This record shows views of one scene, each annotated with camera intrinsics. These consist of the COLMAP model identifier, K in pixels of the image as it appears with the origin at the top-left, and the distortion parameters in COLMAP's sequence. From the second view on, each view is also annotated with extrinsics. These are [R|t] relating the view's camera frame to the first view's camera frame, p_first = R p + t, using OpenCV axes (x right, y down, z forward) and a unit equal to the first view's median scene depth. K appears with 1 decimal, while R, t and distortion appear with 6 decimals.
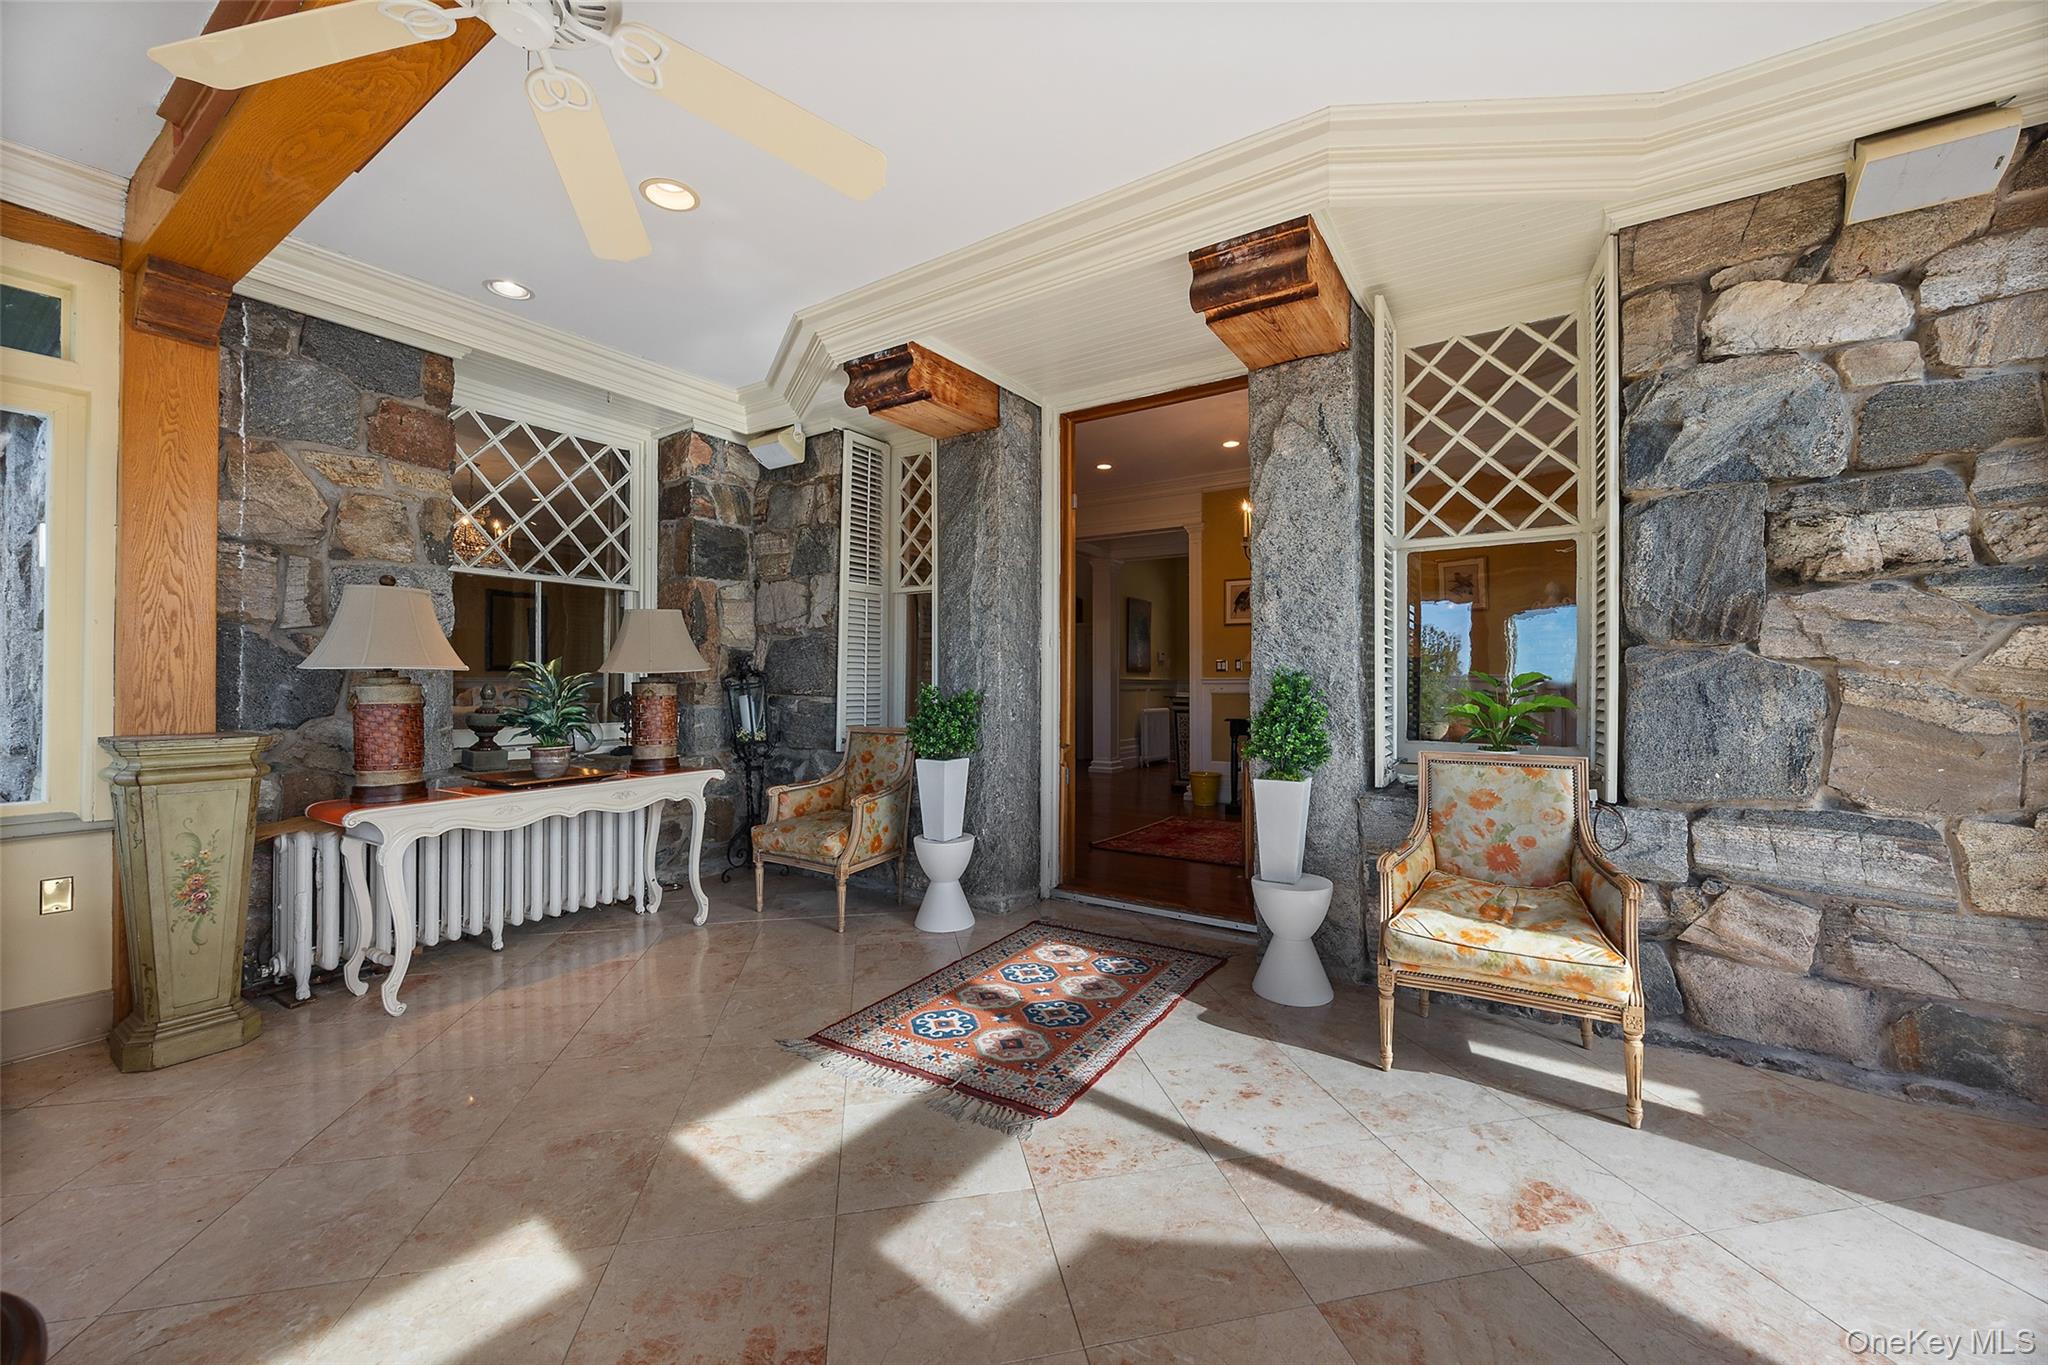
lens RADIAL K [[787.9, 0, 1031.0], [0, 787.9, 680.8], [0, 0, 1]] dist [-0.001677, 0.000094]
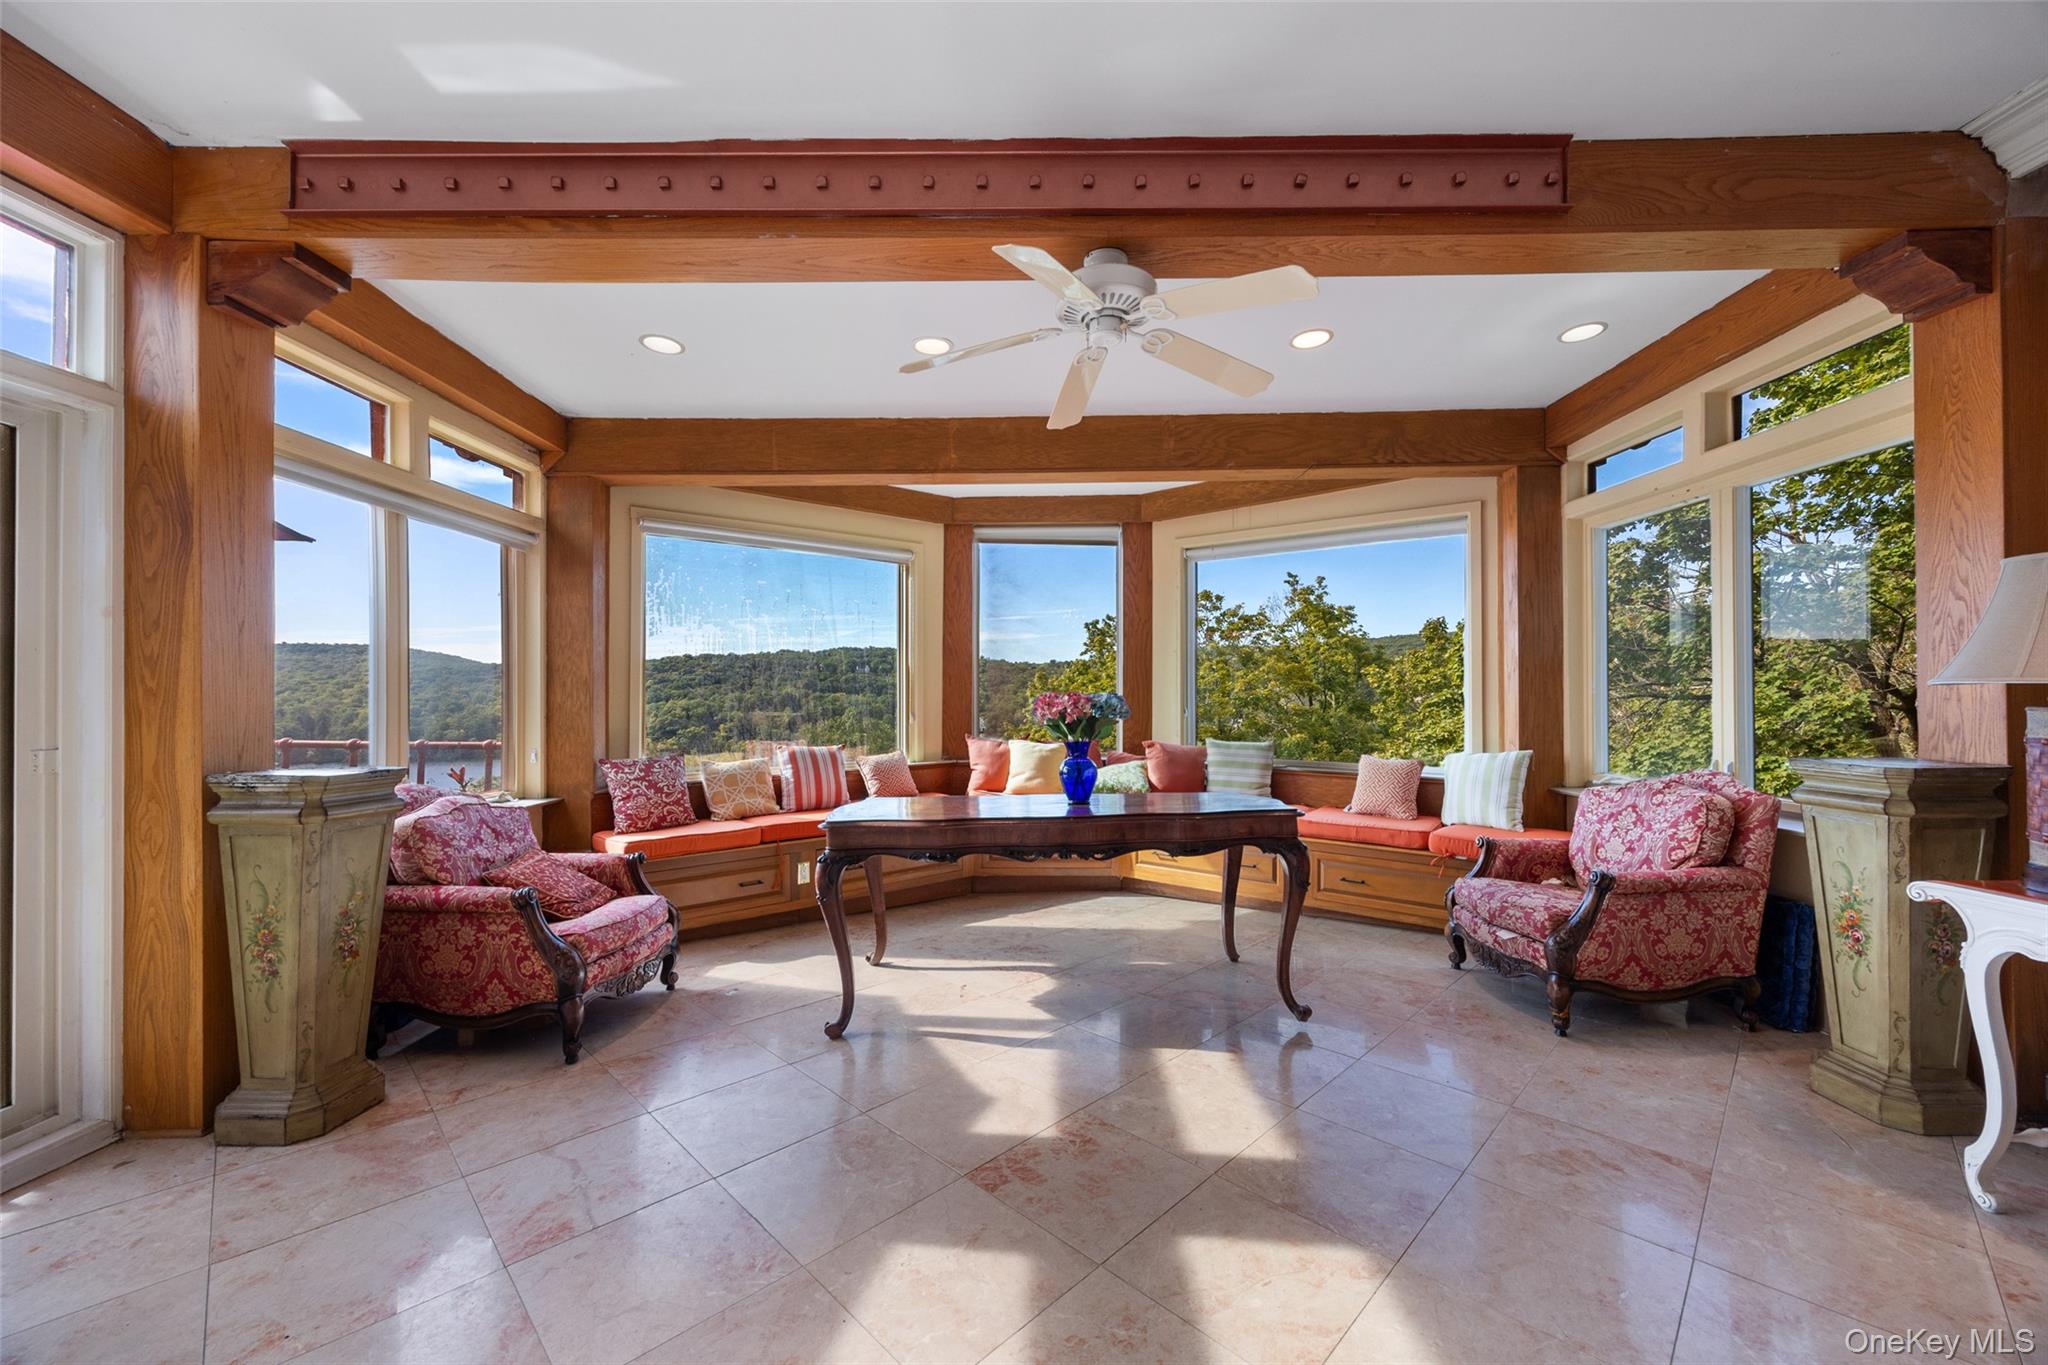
lens RADIAL K [[787.9, 0, 1026.9], [0, 787.9, 681.2], [0, 0, 1]] dist [-0.001677, 0.000094]
pose [[-0.817740, 0.001086, -0.575586, 0.247807], [0.008589, 0.999910, -0.010316, -0.020781], [0.575523, -0.013379, -0.817676, 1.124462]]
